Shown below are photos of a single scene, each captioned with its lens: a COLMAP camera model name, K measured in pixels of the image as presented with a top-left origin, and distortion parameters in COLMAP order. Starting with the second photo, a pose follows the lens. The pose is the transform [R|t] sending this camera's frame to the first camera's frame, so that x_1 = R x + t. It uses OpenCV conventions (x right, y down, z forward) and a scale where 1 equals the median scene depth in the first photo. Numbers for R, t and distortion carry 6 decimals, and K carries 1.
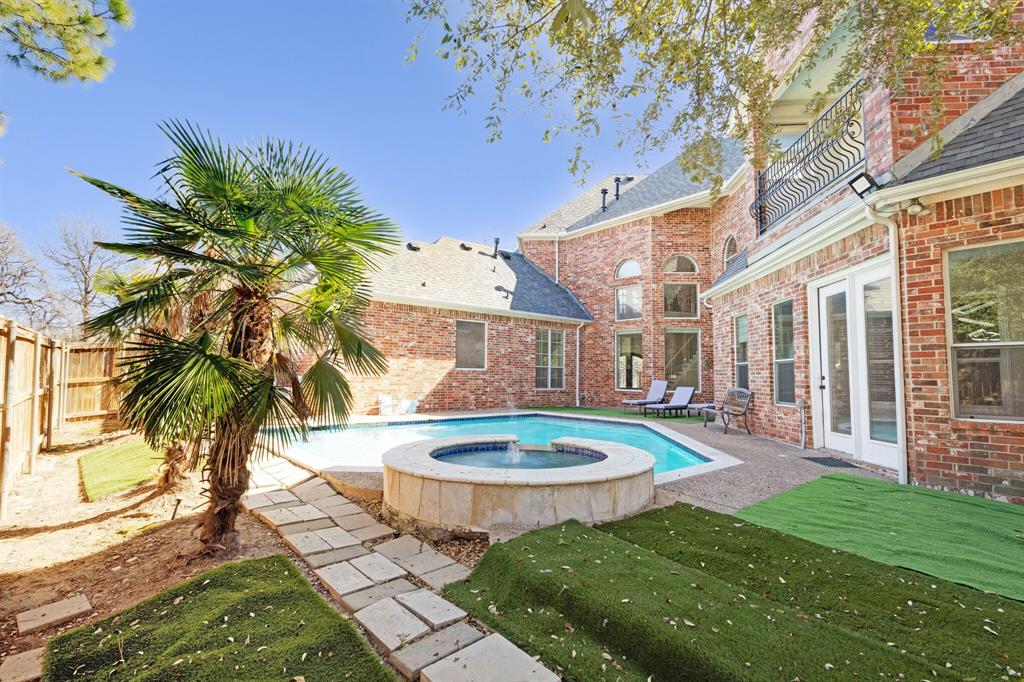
lens RADIAL K [[463.9, 0, 512.0], [0, 463.9, 341.0], [0, 0, 1]] dist [0.000814, 0.000007]
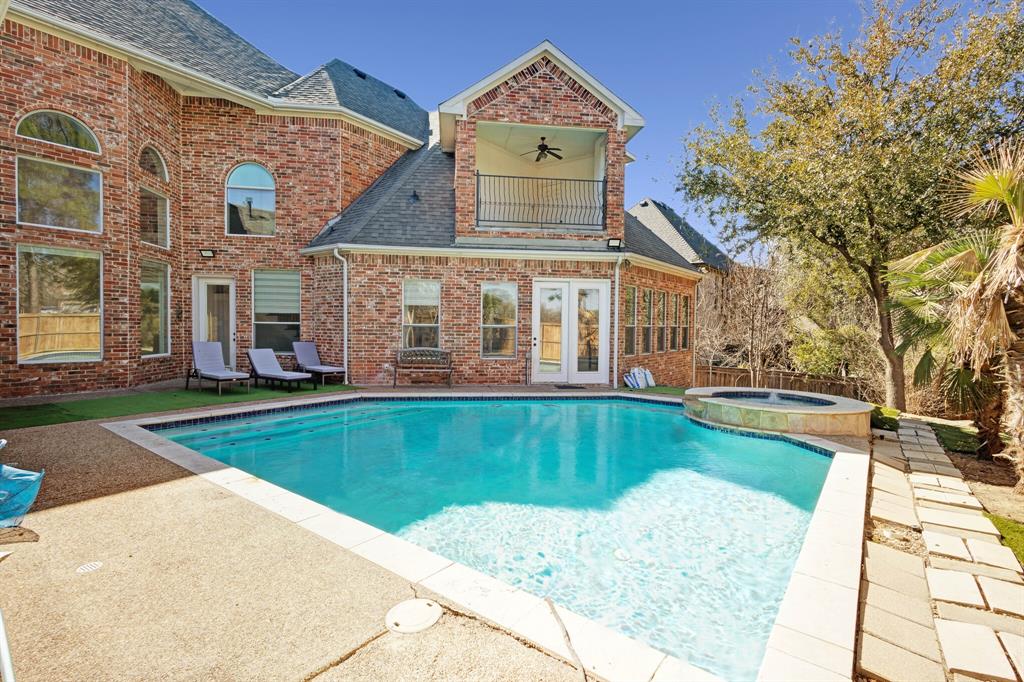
lens RADIAL K [[463.9, 0, 512.0], [0, 463.9, 341.0], [0, 0, 1]] dist [0.000814, 0.000007]
pose [[-0.175133, -0.046066, 0.983467, -0.472974], [-0.092942, 0.995217, 0.030066, 0.024030], [-0.980148, -0.086140, -0.178577, 0.739834]]
